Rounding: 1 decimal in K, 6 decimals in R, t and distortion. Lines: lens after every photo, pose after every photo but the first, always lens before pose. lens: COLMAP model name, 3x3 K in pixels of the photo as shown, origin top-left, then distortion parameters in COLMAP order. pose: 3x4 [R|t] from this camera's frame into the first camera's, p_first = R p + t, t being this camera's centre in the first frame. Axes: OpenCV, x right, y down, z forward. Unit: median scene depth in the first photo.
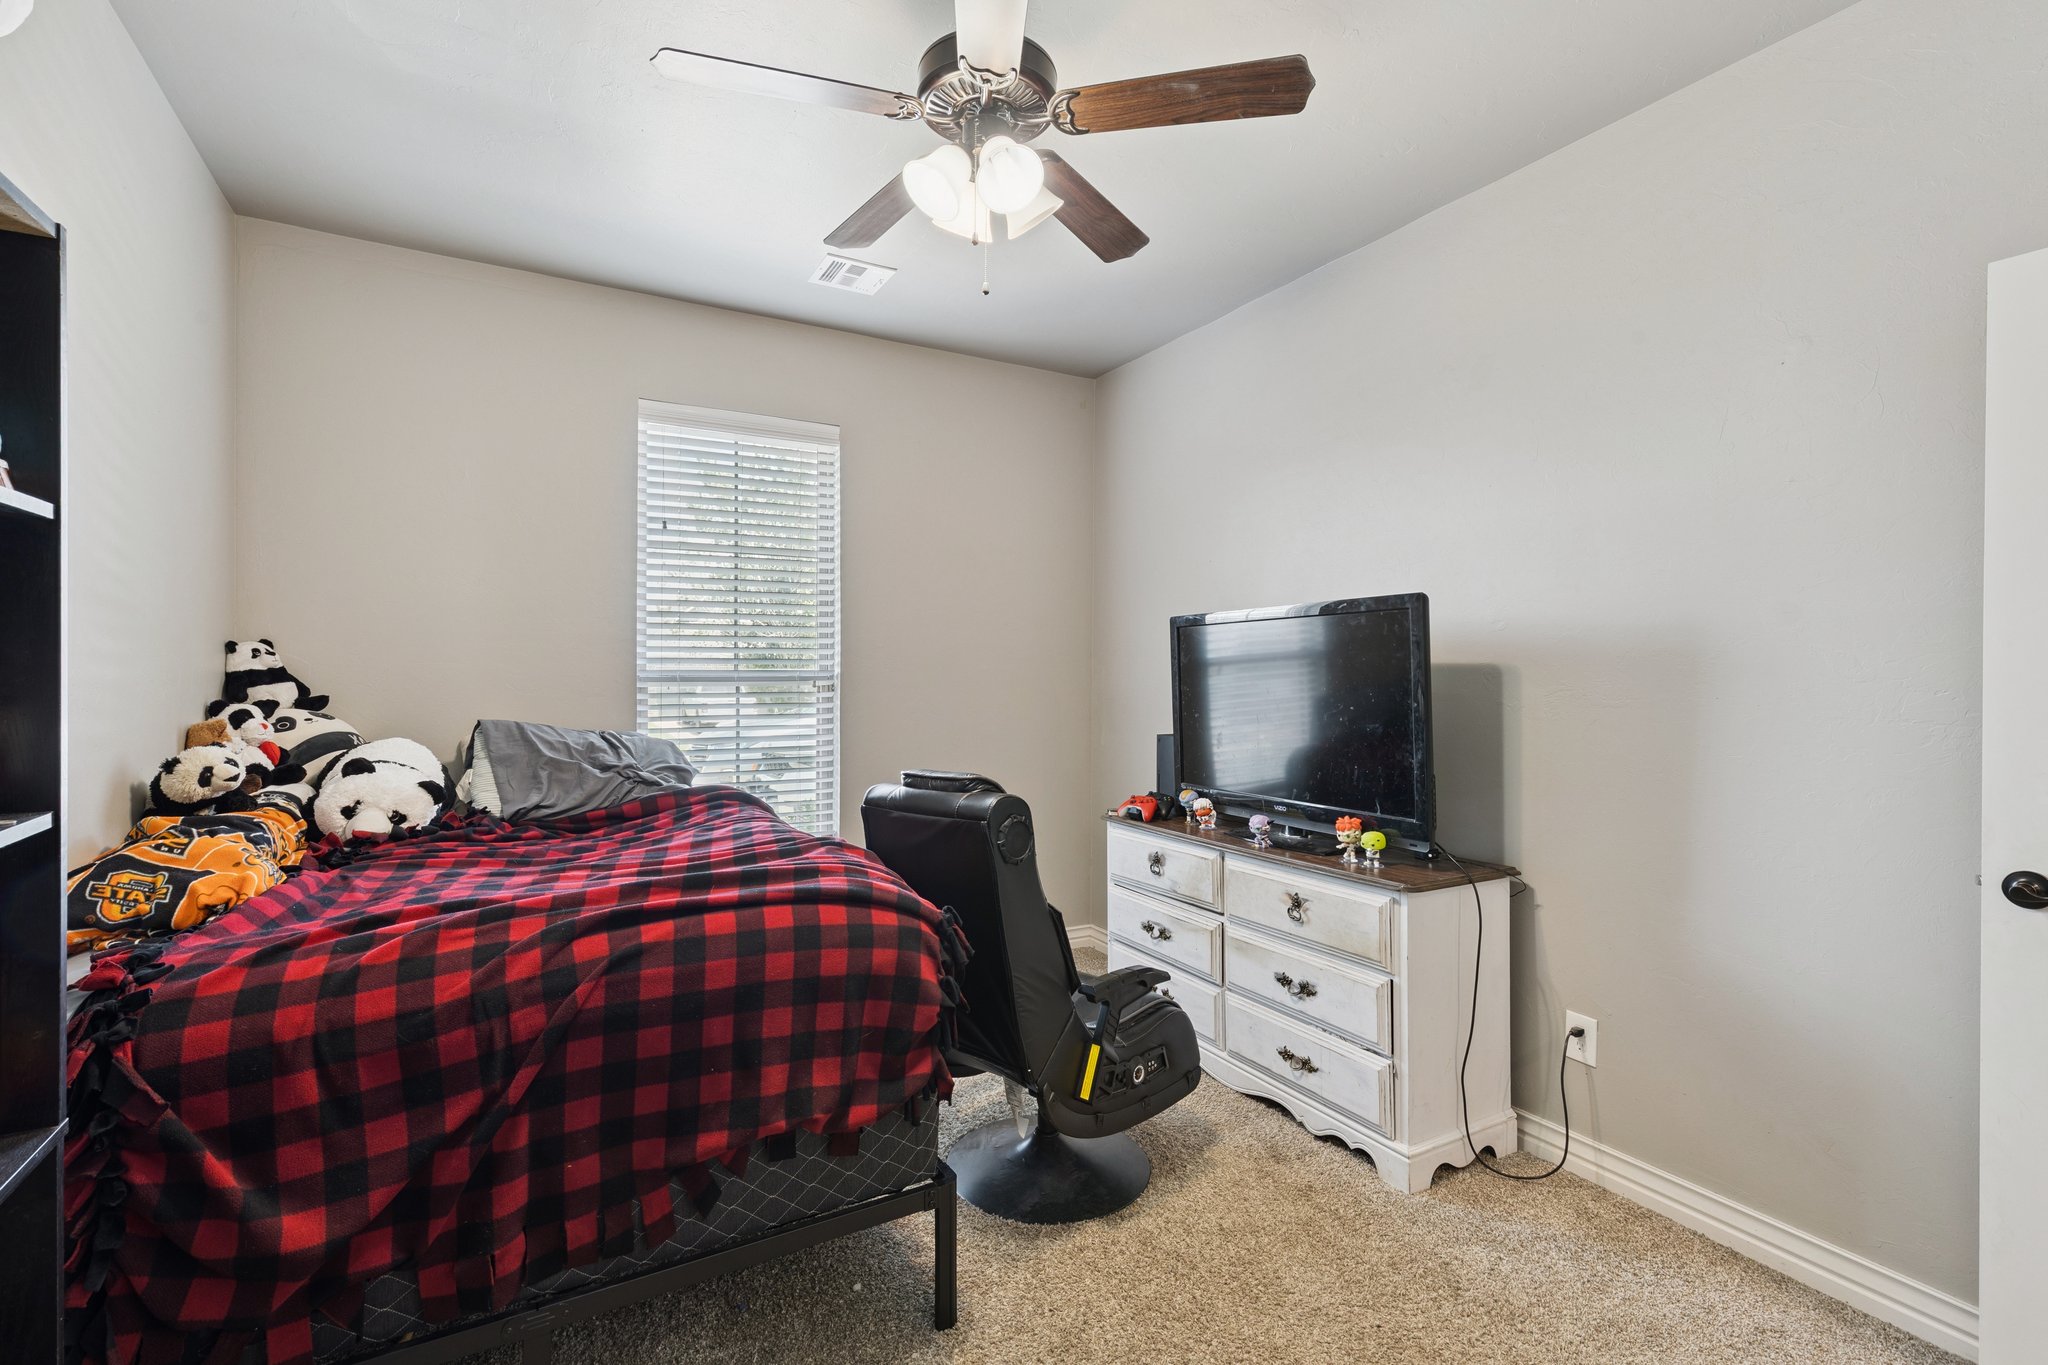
lens RADIAL K [[927.3, 0, 1026.9], [0, 927.3, 671.8], [0, 0, 1]] dist [-0.003093, -0.000325]
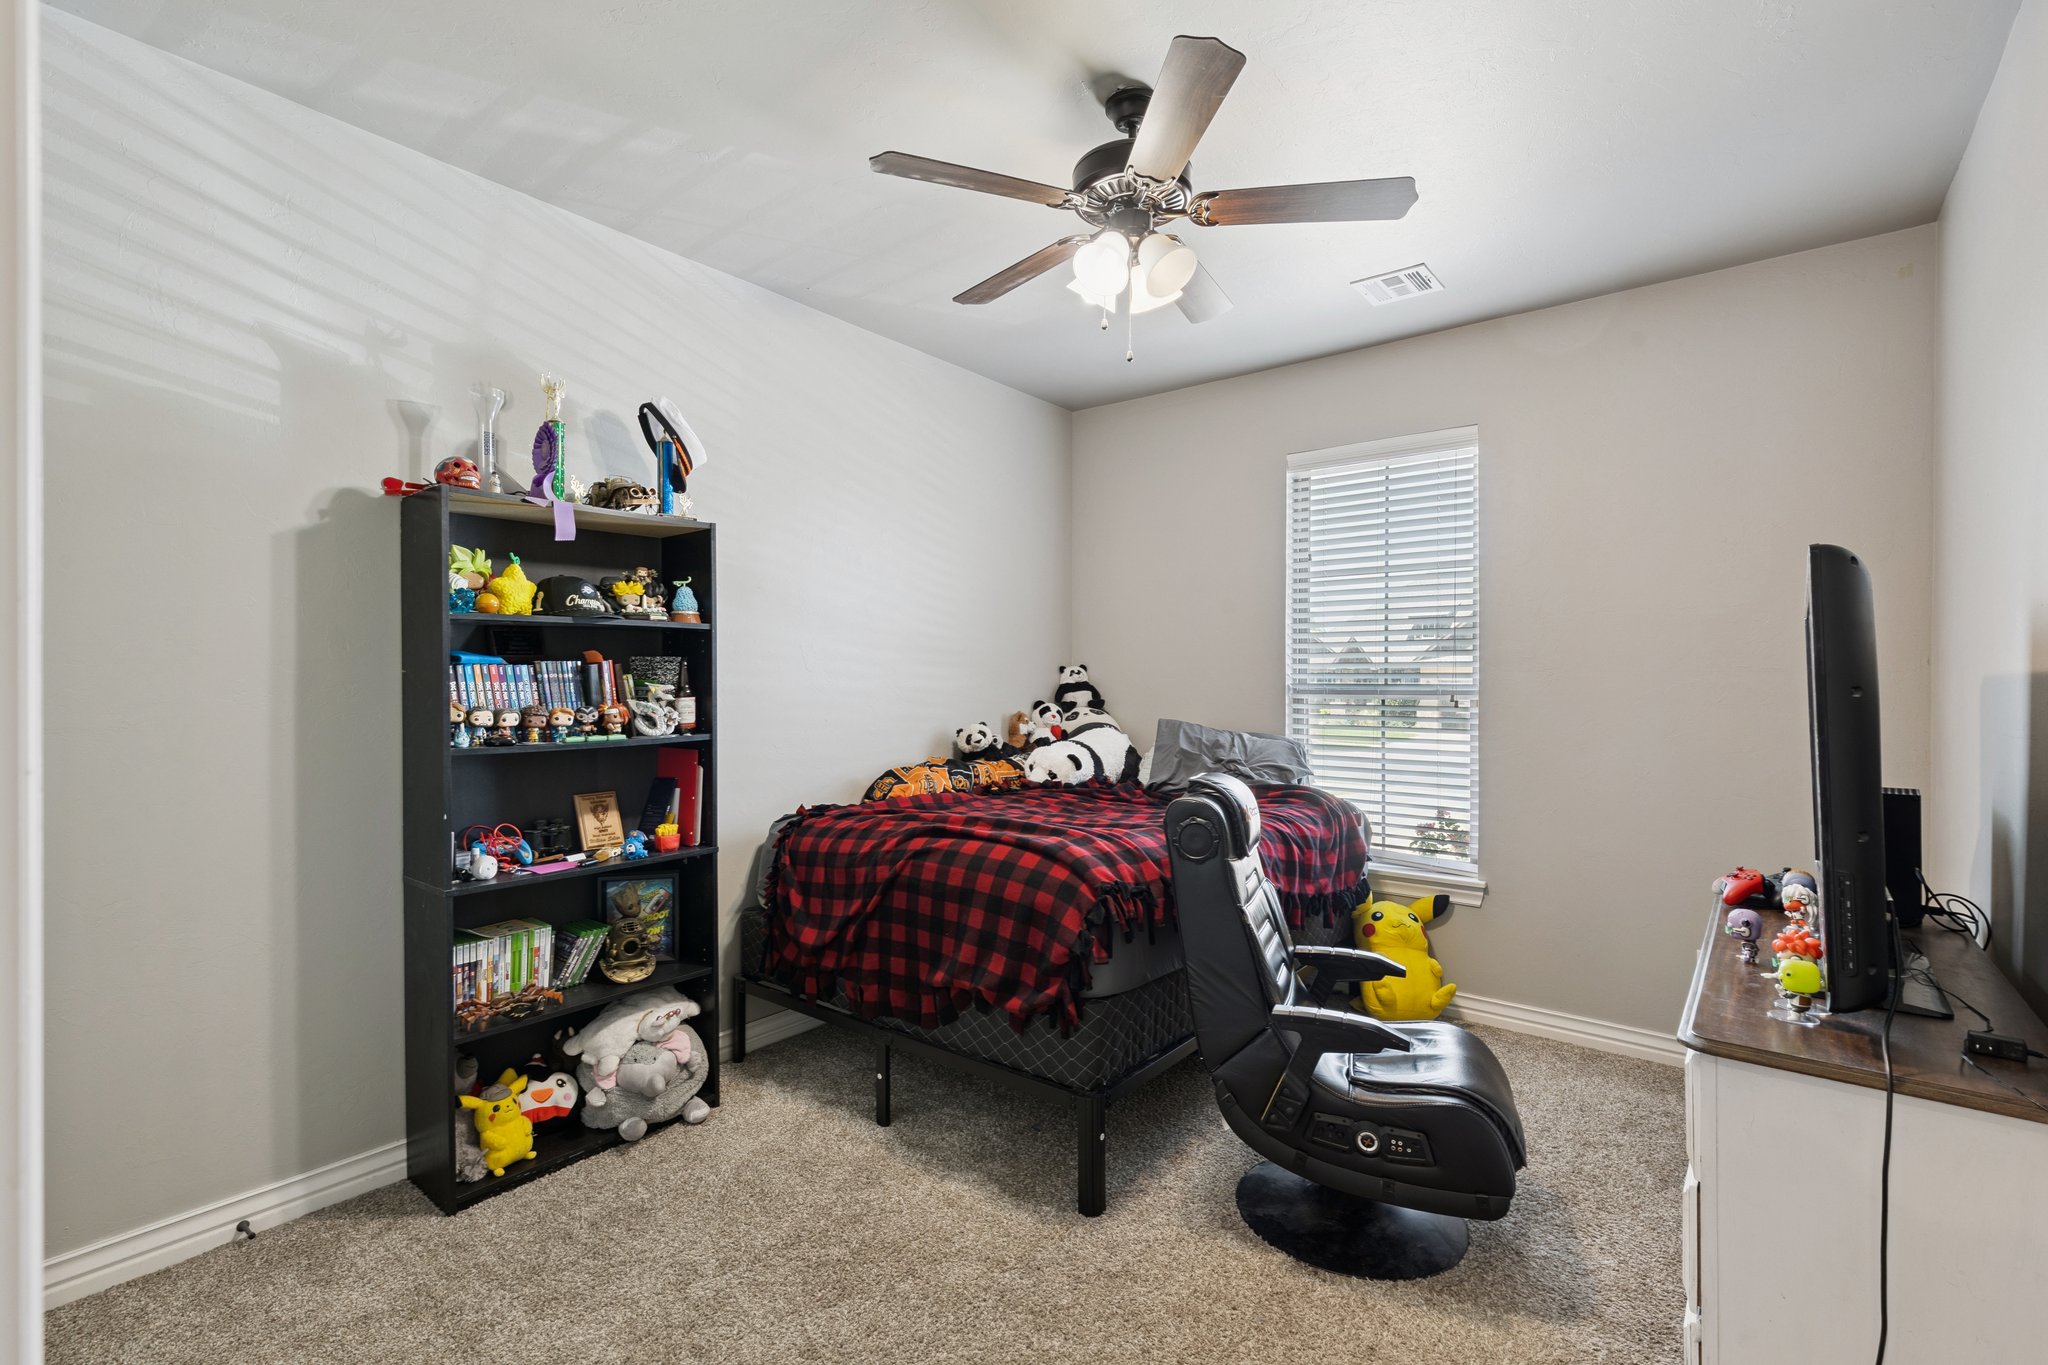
lens RADIAL K [[927.3, 0, 1024.8], [0, 927.3, 683.2], [0, 0, 1]] dist [-0.003093, -0.000325]
pose [[0.363645, 0.000450, -0.931538, 1.092547], [-0.001829, 0.999998, -0.000231, -0.002543], [0.931536, 0.001788, 0.363645, 0.495953]]
